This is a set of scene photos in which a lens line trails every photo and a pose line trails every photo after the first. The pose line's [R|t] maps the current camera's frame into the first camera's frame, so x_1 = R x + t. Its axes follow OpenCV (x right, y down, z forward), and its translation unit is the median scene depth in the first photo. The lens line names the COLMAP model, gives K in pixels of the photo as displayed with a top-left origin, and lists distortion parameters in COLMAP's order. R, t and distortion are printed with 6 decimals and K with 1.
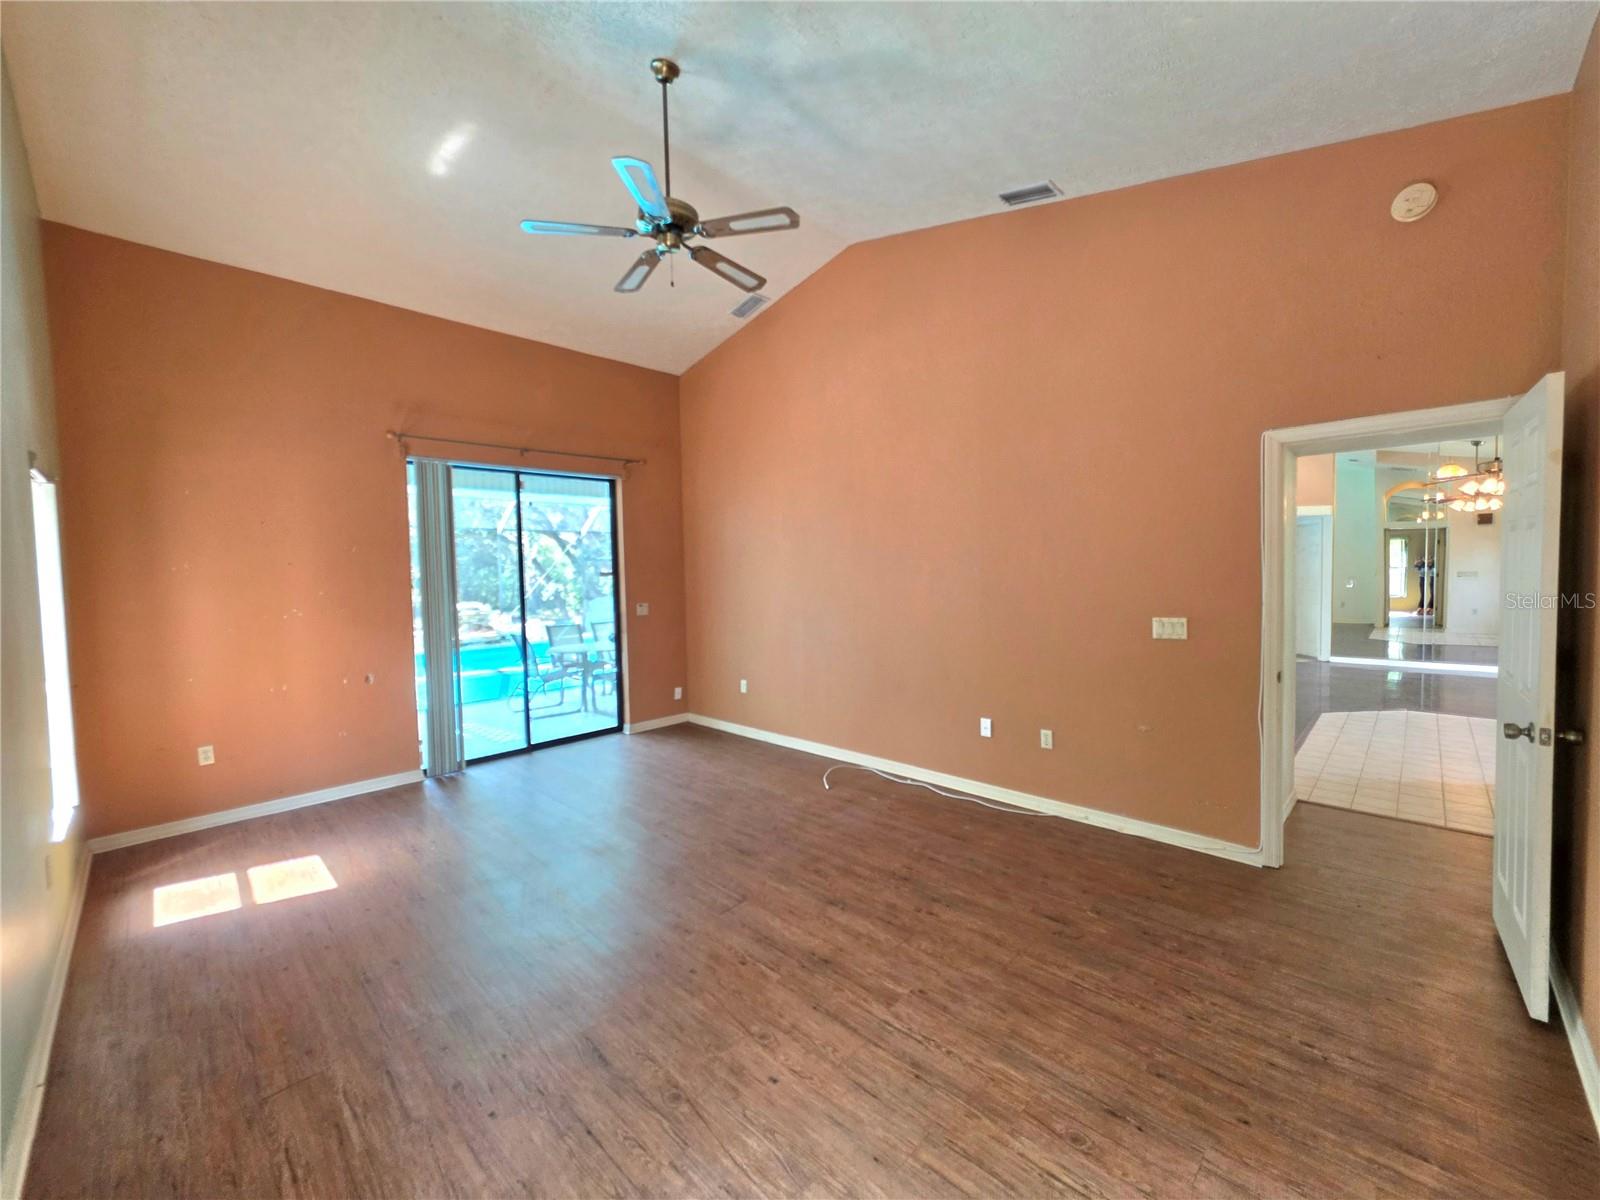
lens RADIAL K [[634.8, 0, 805.5], [0, 634.8, 596.6], [0, 0, 1]] dist [-0.002378, 0.000006]
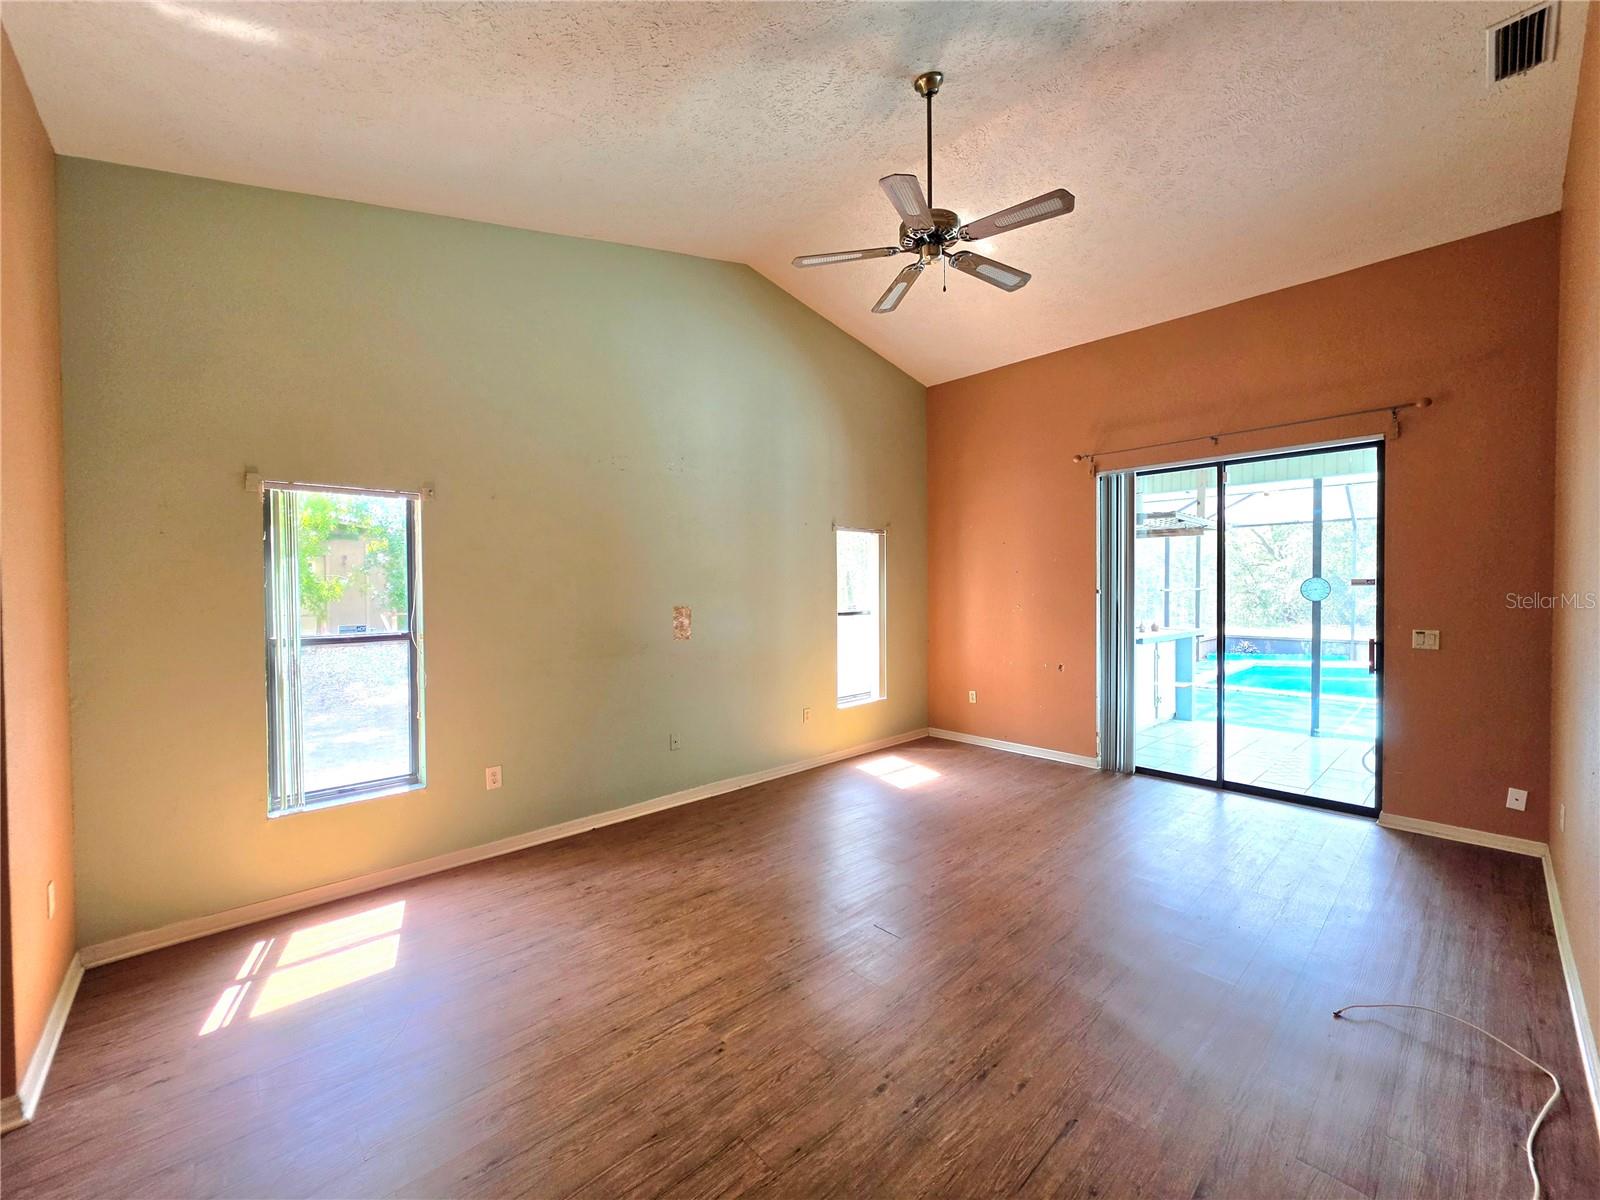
lens RADIAL K [[644.9, 0, 809.1], [0, 644.9, 597.4], [0, 0, 1]] dist [-0.000882, 0.000194]
pose [[-0.047337, 0.041664, -0.998010, 0.798776], [-0.033857, 0.998489, 0.043289, -0.057256], [0.998305, 0.035839, -0.045855, 0.847732]]
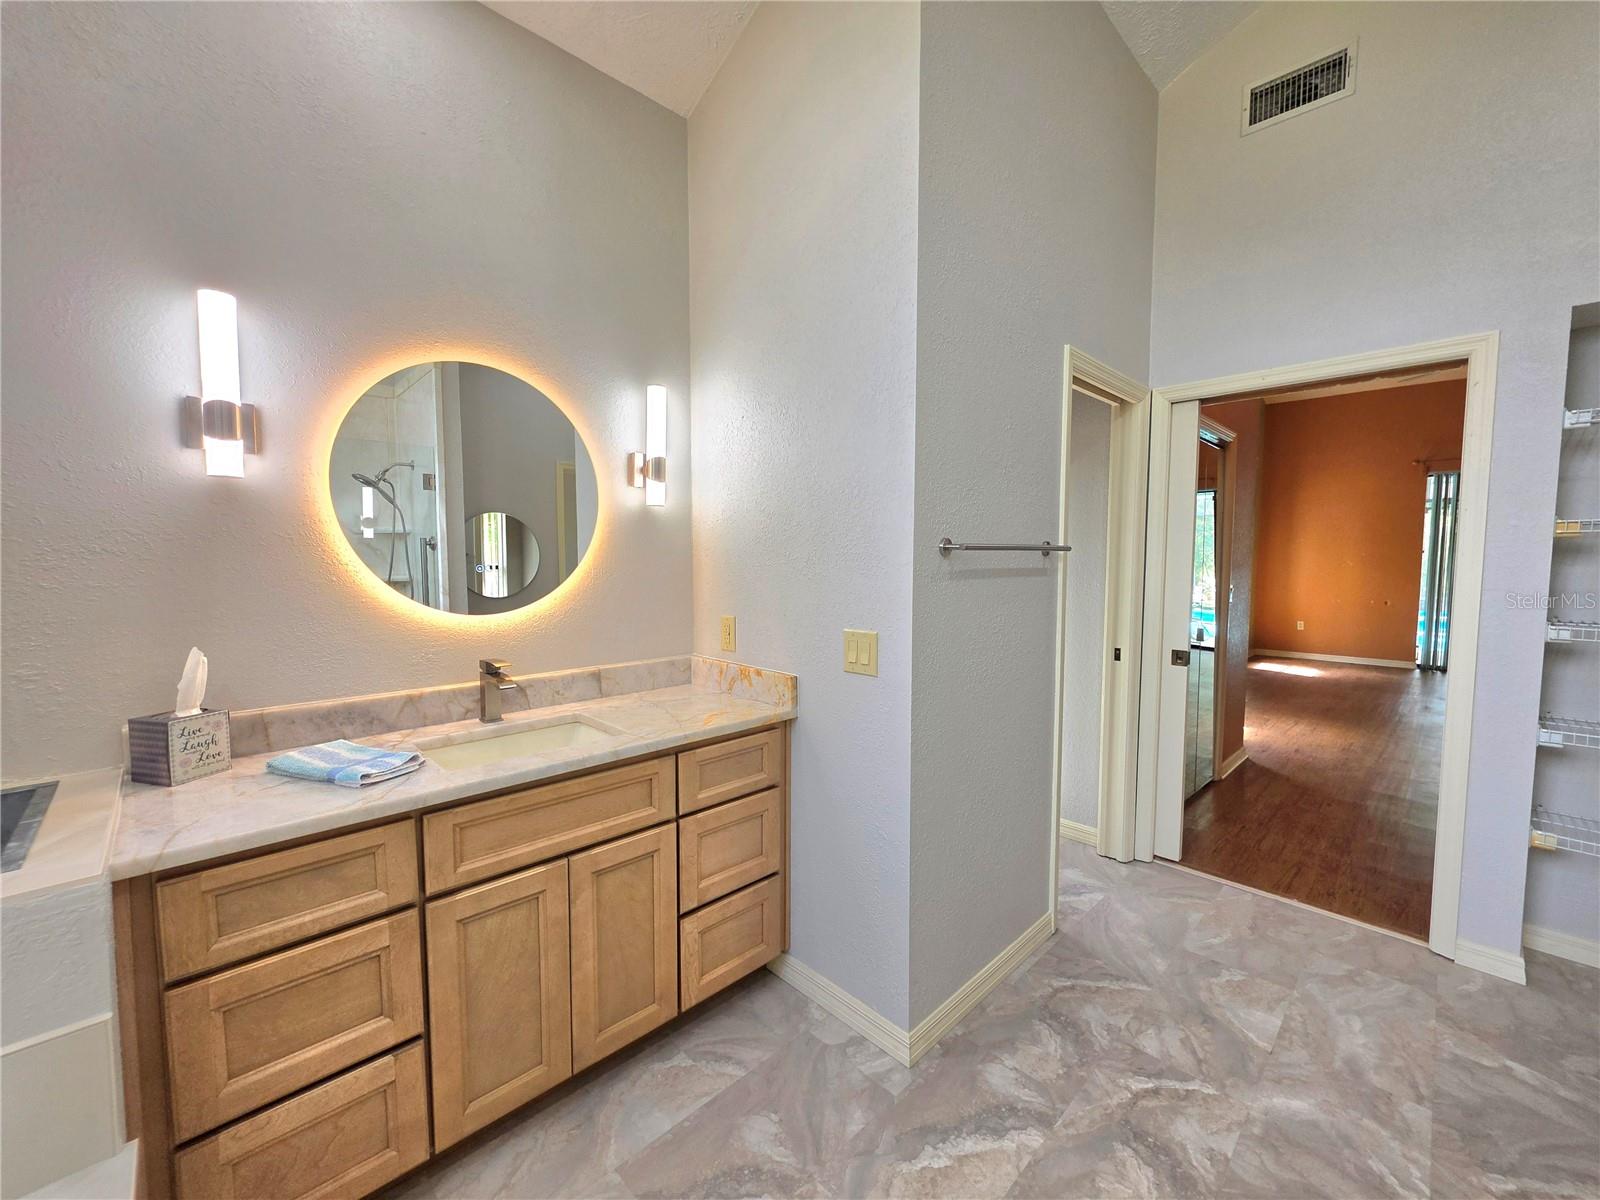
lens RADIAL K [[645.8, 0, 804.3], [0, 645.8, 599.3], [0, 0, 1]] dist [-0.003839, 0.000344]
pose [[-0.028401, 0.092493, -0.995308, 1.693773], [-0.046373, 0.994516, 0.093743, 0.038234], [0.998520, 0.048818, -0.023956, -0.864448]]
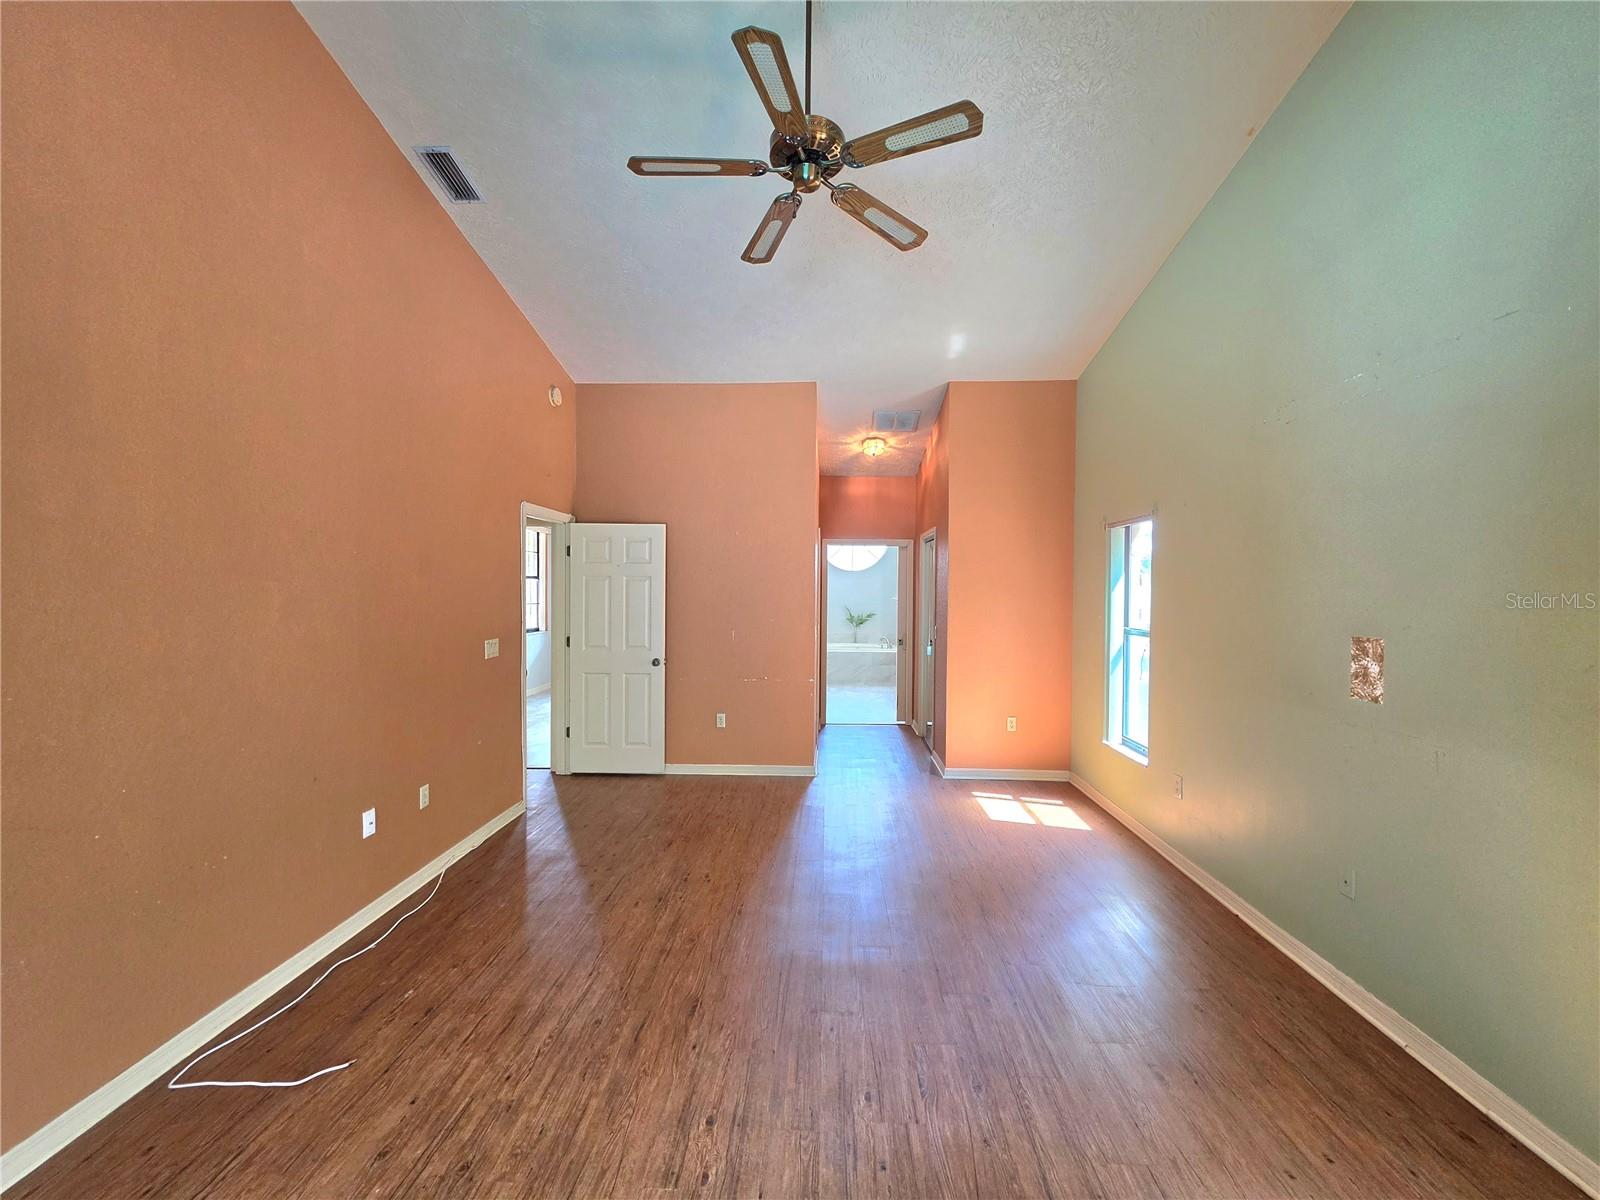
lens RADIAL K [[641.8, 0, 804.4], [0, 641.8, 599.4], [0, 0, 1]] dist [-0.003056, 0.000322]
pose [[-0.667447, 0.005090, 0.744640, -0.775372], [0.039223, 0.998829, 0.028330, -0.057953], [-0.743624, 0.048116, -0.666865, 1.507526]]
